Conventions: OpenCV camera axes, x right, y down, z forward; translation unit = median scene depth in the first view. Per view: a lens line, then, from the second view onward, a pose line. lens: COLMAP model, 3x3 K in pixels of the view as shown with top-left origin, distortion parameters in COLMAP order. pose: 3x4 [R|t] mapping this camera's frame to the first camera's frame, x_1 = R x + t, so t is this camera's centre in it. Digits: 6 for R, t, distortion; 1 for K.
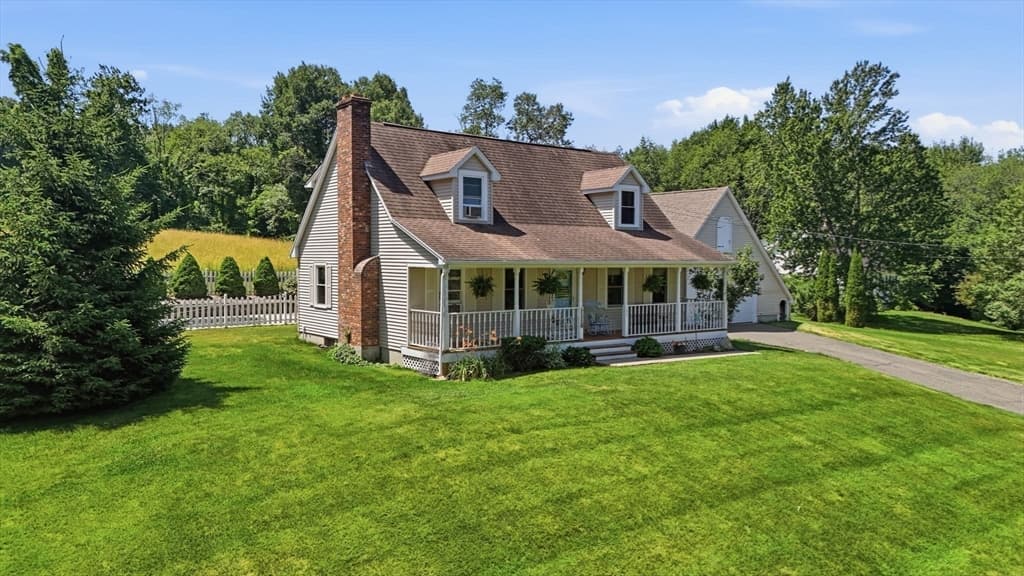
lens RADIAL K [[741.0, 0, 515.2], [0, 741.0, 287.2], [0, 0, 1]] dist [0.031014, -0.021921]
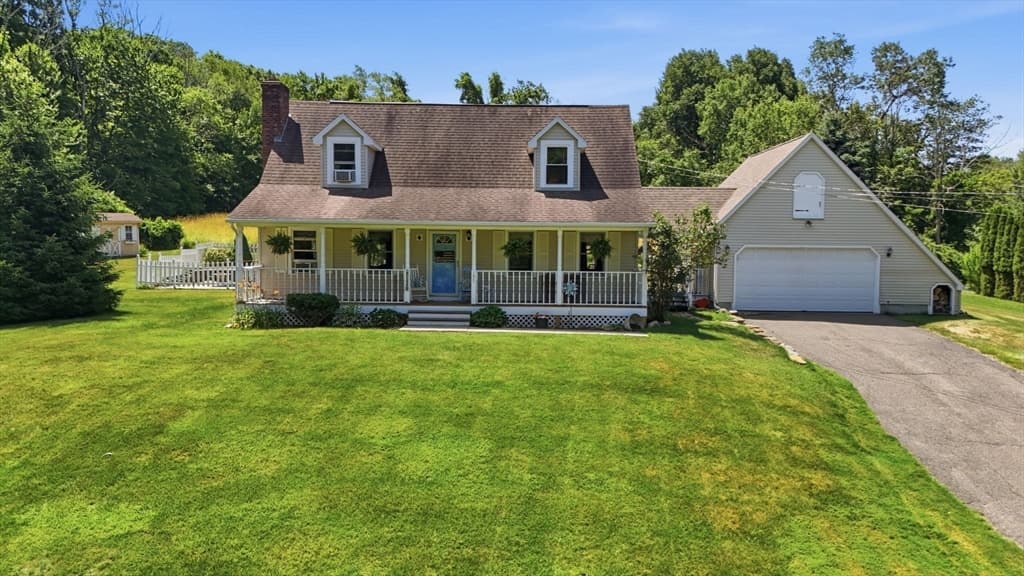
lens RADIAL K [[741.0, 0, 511.8], [0, 741.0, 281.5], [0, 0, 1]] dist [0.031014, -0.021921]
pose [[0.791500, 0.029996, -0.610433, 0.558970], [-0.027789, 0.999528, 0.013083, 0.018817], [0.610537, 0.006608, 0.791960, 0.224539]]
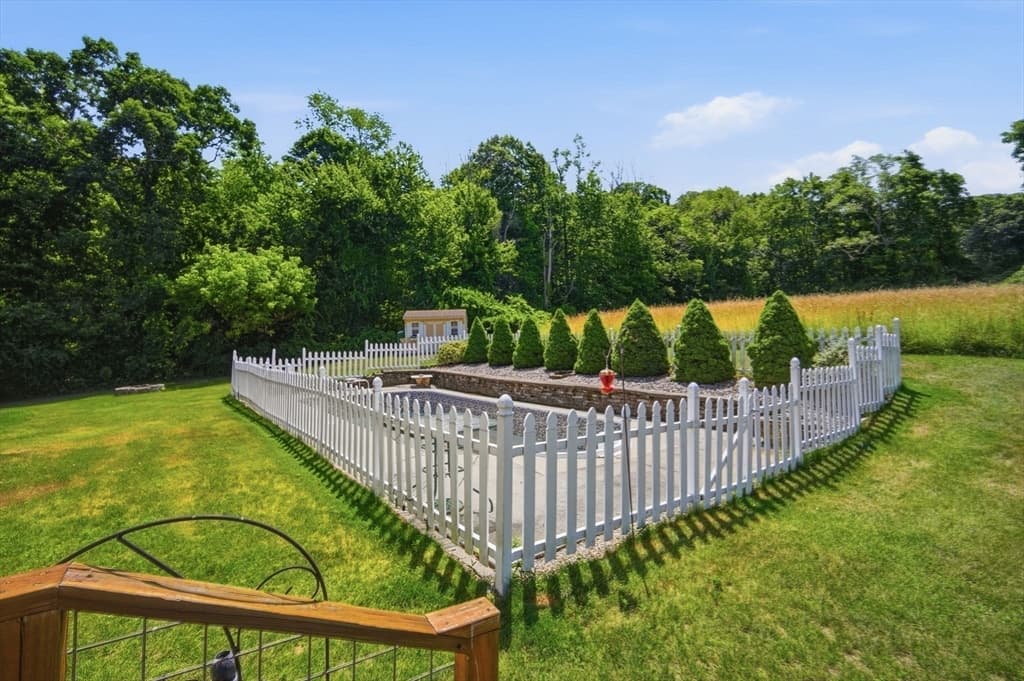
lens RADIAL K [[453.3, 0, 515.5], [0, 453.3, 334.0], [0, 0, 1]] dist [0.001793, 0.001203]
pose [[-0.029039, -0.021961, -0.999337, -0.150904], [-0.030046, 0.999326, -0.021088, -0.018785], [0.999127, 0.029413, -0.029679, 1.201538]]
